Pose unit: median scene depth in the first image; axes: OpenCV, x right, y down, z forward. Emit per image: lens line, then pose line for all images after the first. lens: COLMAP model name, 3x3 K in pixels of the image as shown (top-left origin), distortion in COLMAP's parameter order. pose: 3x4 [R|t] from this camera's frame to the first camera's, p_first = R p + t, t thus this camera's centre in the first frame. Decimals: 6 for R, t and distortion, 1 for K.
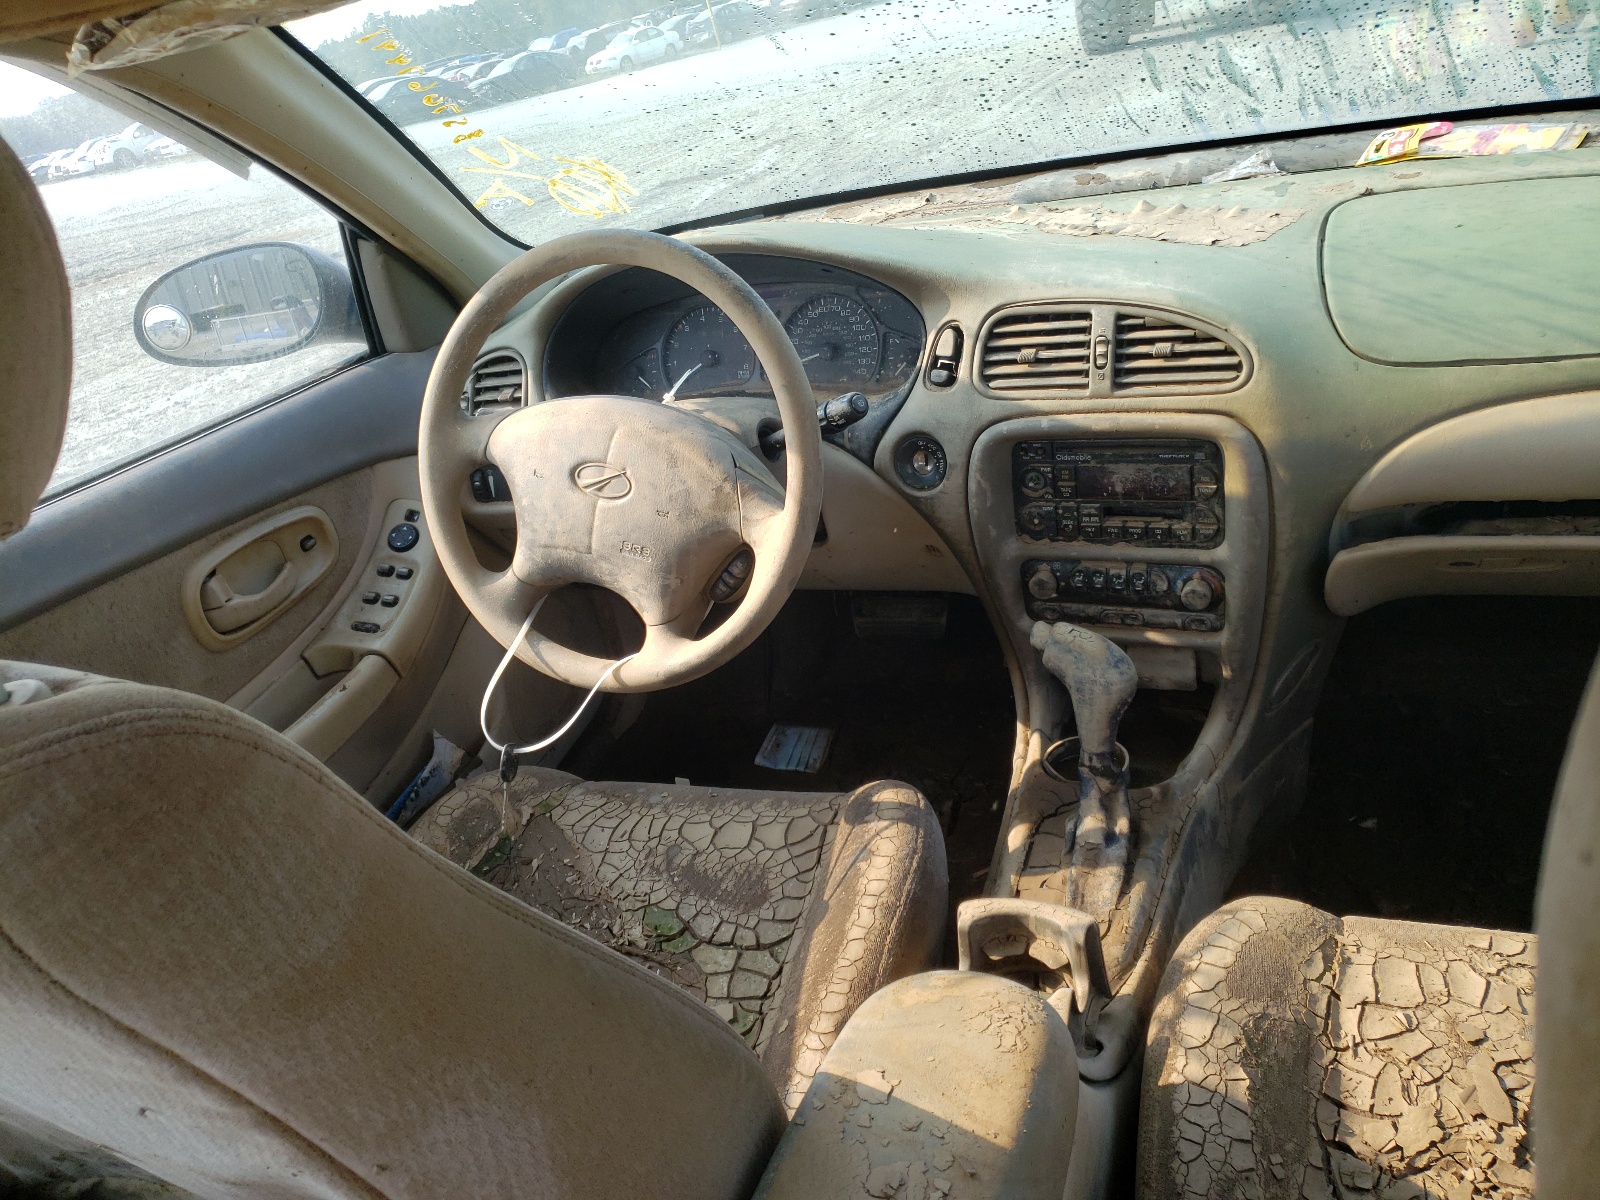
lens RADIAL K [[1247.4, 0, 800.0], [0, 1247.4, 600.0], [0, 0, 1]] dist [-0.001840, -0.001677]
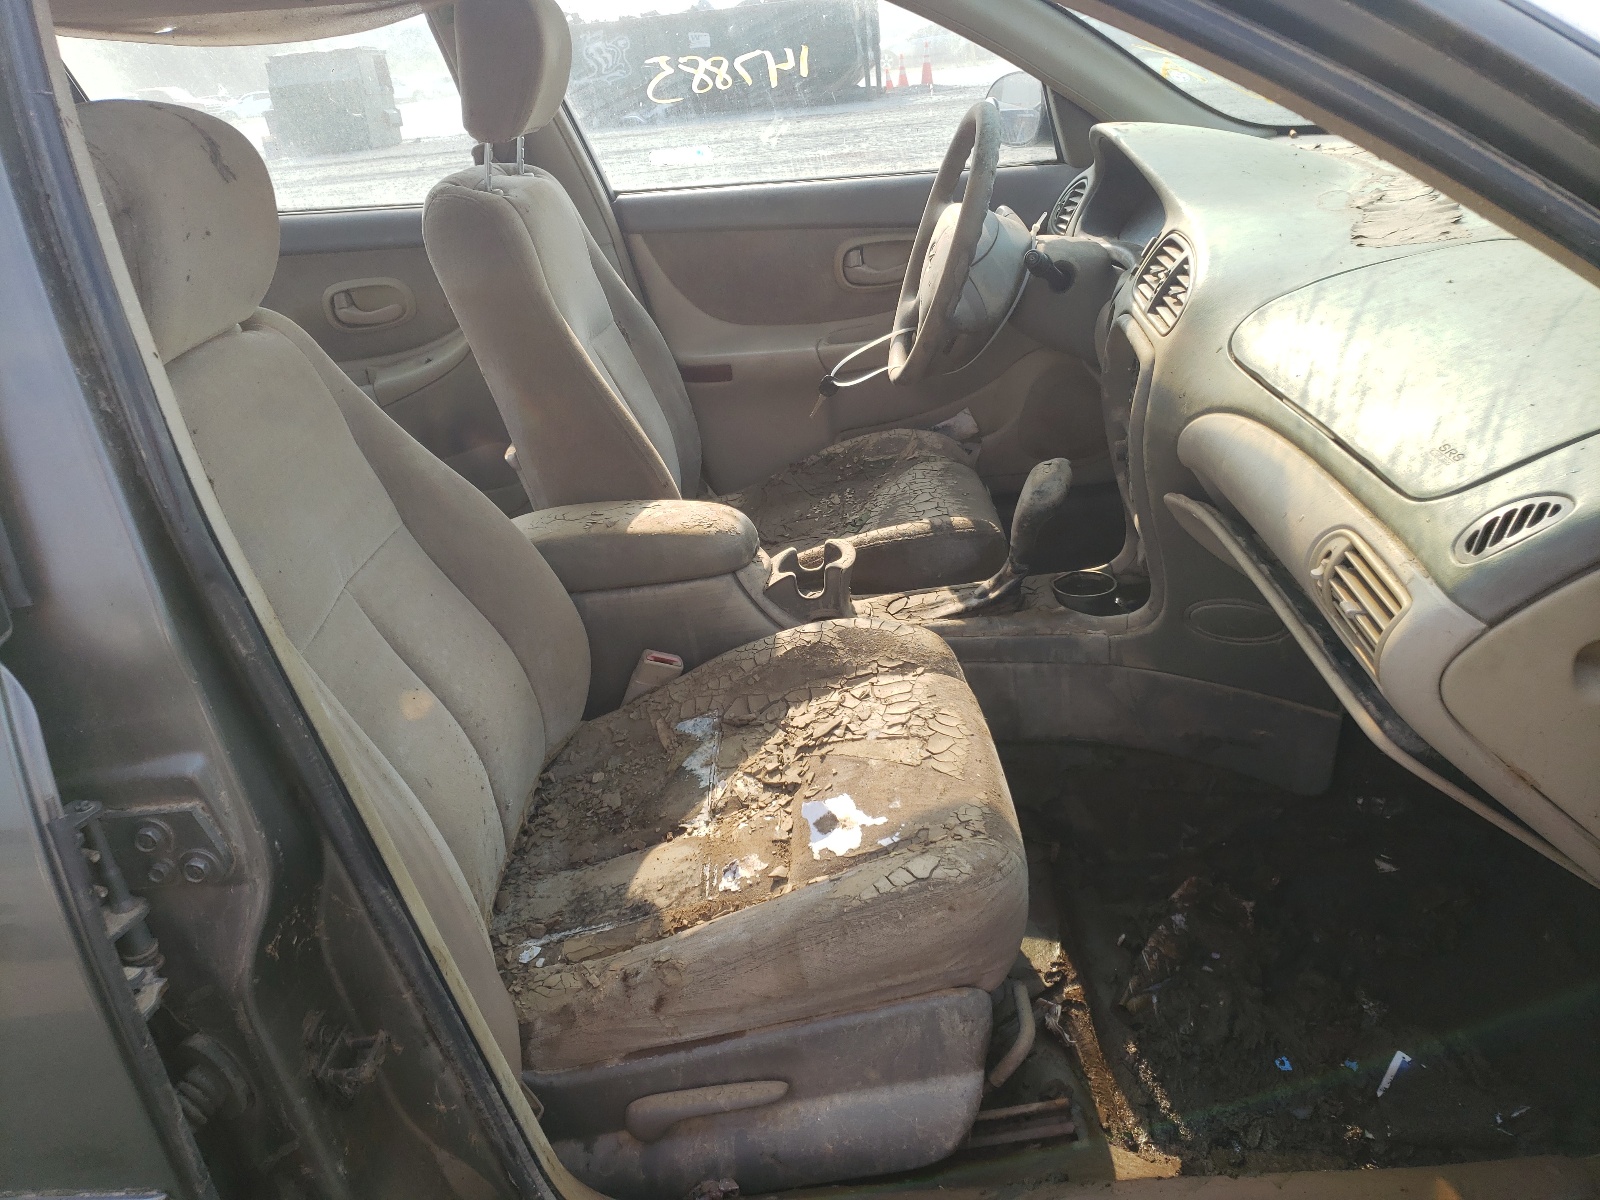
lens RADIAL K [[1247.4, 0, 800.0], [0, 1247.4, 600.0], [0, 0, 1]] dist [-0.001840, -0.001677]
pose [[0.388130, 0.529405, -0.754378, 1.417829], [-0.392584, 0.835542, 0.384378, -0.321410], [0.833806, 0.146968, 0.532135, 0.027804]]
